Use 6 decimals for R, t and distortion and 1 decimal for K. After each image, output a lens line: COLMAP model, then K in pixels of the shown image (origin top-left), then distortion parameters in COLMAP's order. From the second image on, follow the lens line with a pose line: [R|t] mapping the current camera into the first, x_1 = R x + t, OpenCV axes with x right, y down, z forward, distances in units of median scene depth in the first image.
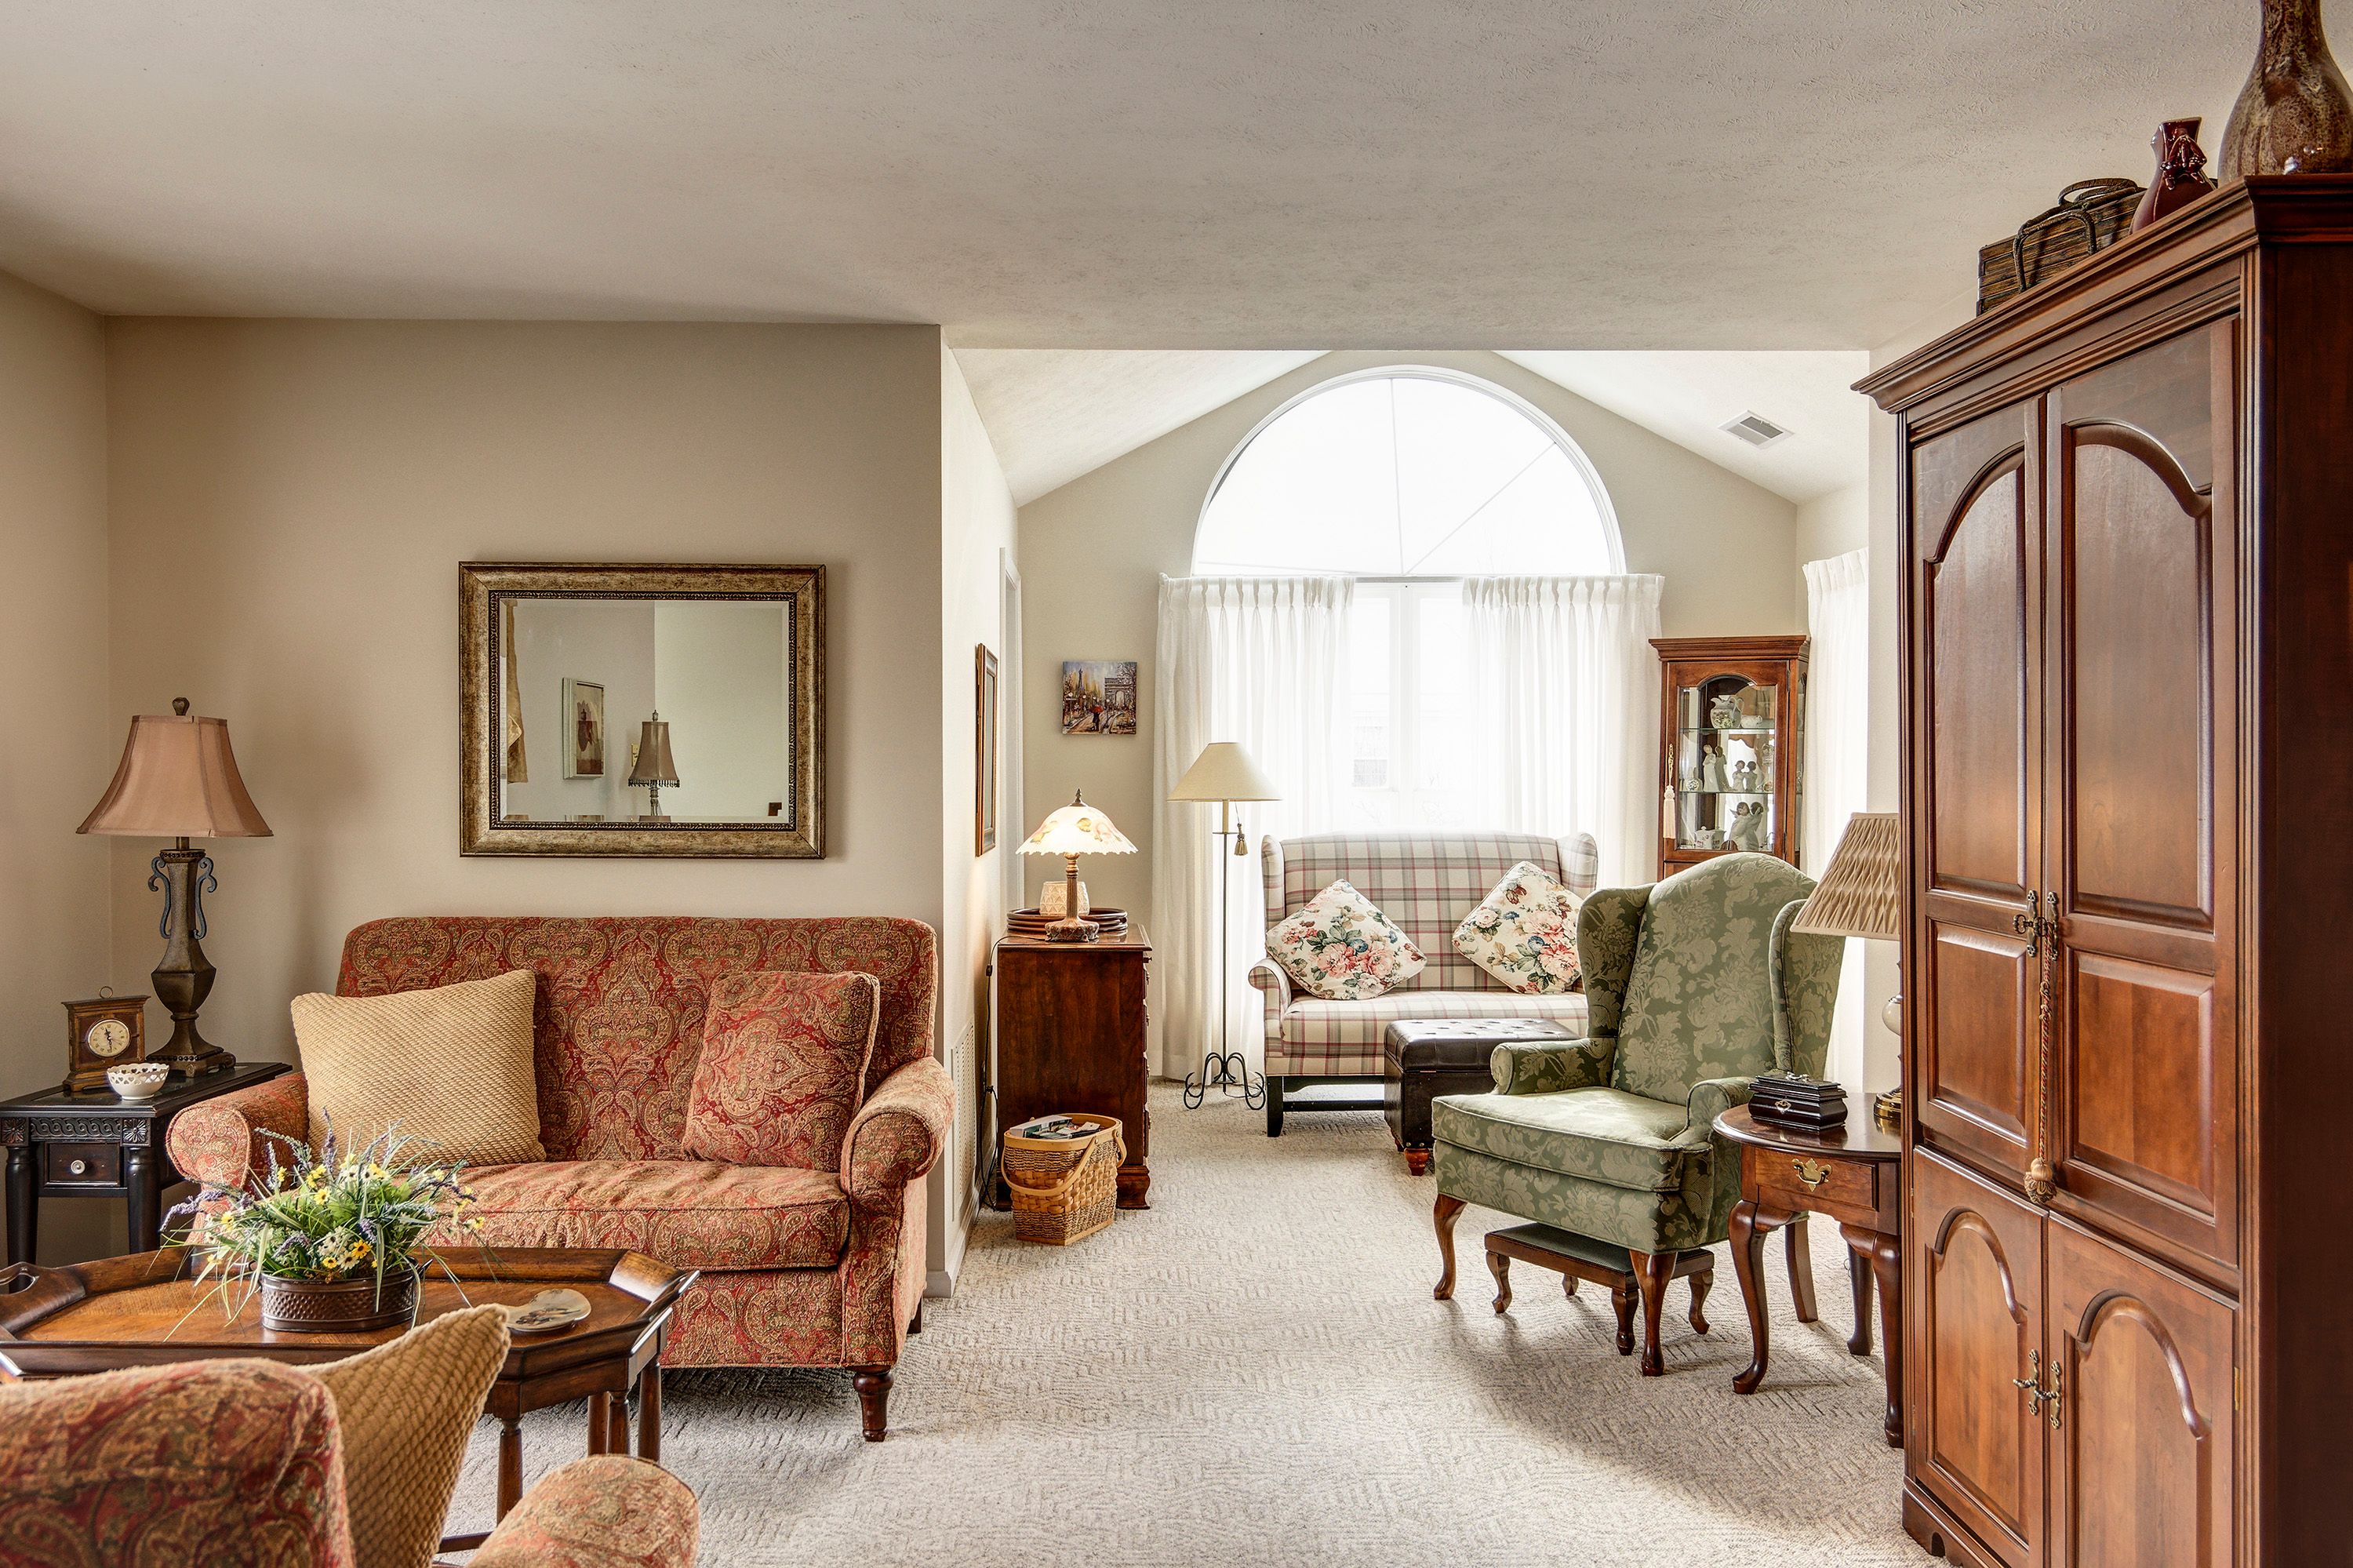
lens RADIAL K [[1816.6, 0, 1163.6], [0, 1816.6, 801.0], [0, 0, 1]] dist [-0.006262, -0.005653]
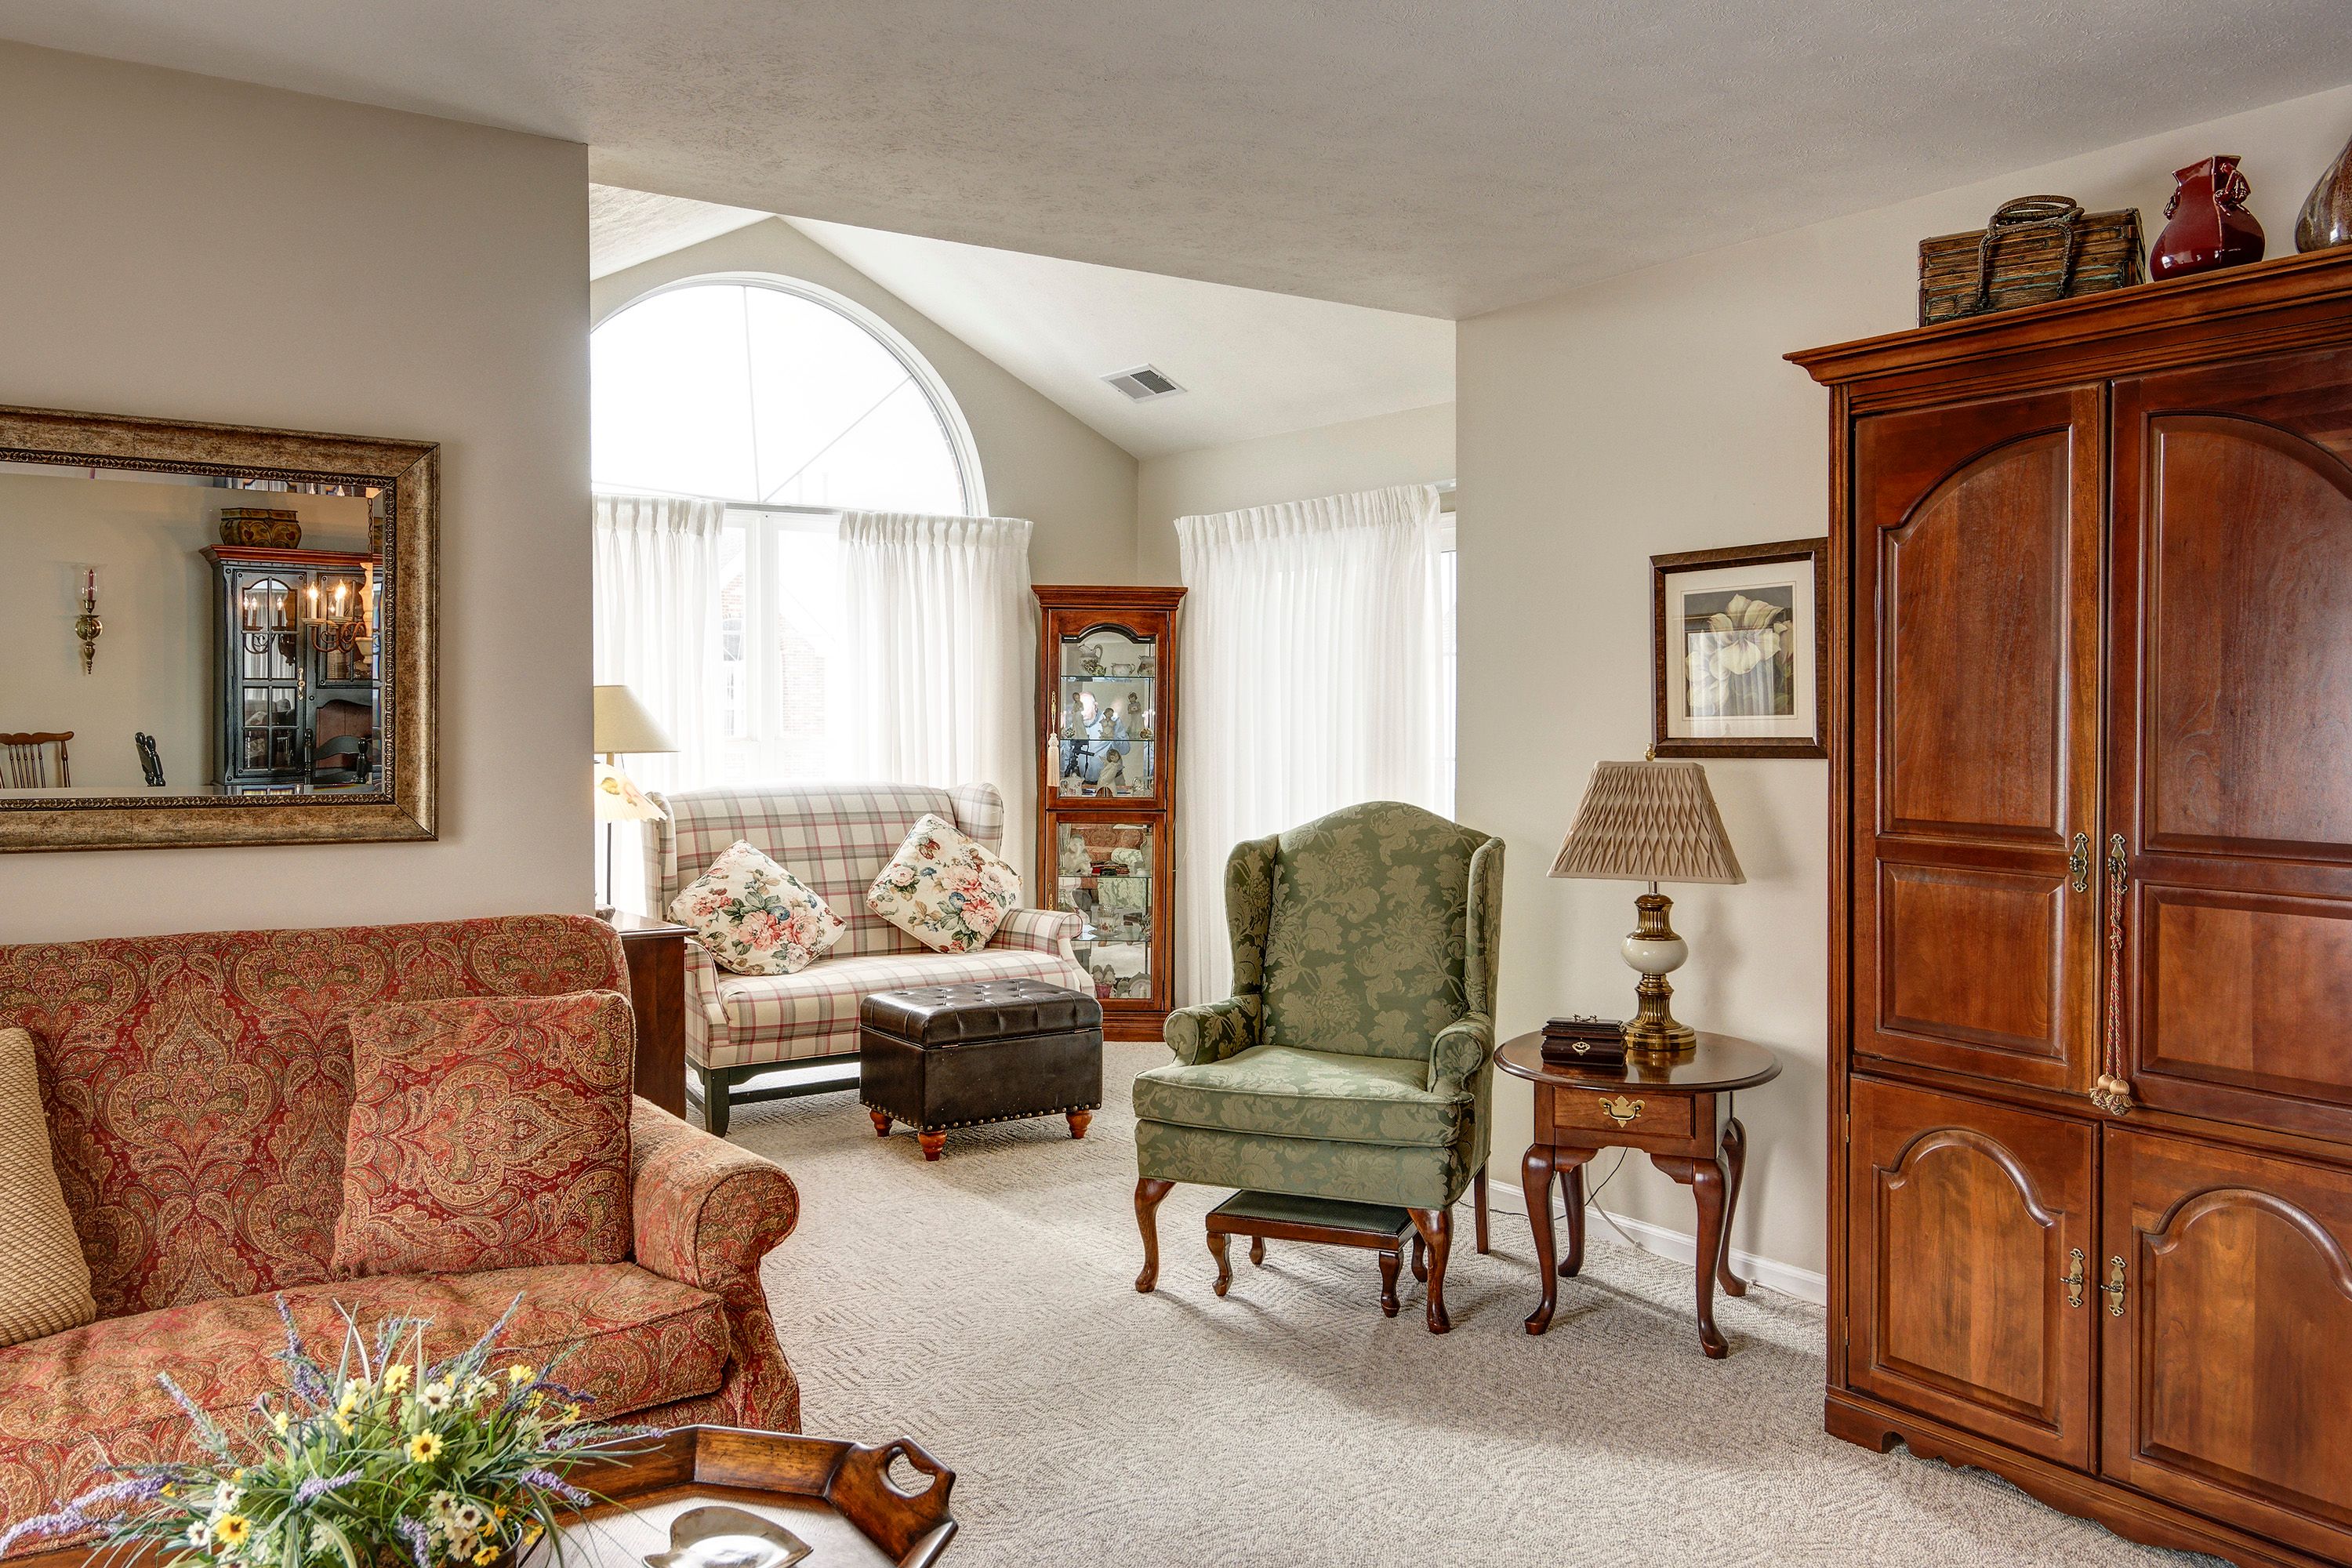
lens RADIAL K [[1815.7, 0, 1106.2], [0, 1815.7, 745.1], [0, 0, 1]] dist [-0.006262, -0.005653]
pose [[0.836832, -0.008134, 0.547399, -0.364381], [0.007892, 0.999965, 0.002794, -0.006964], [-0.547402, 0.001982, 0.836867, 0.233348]]
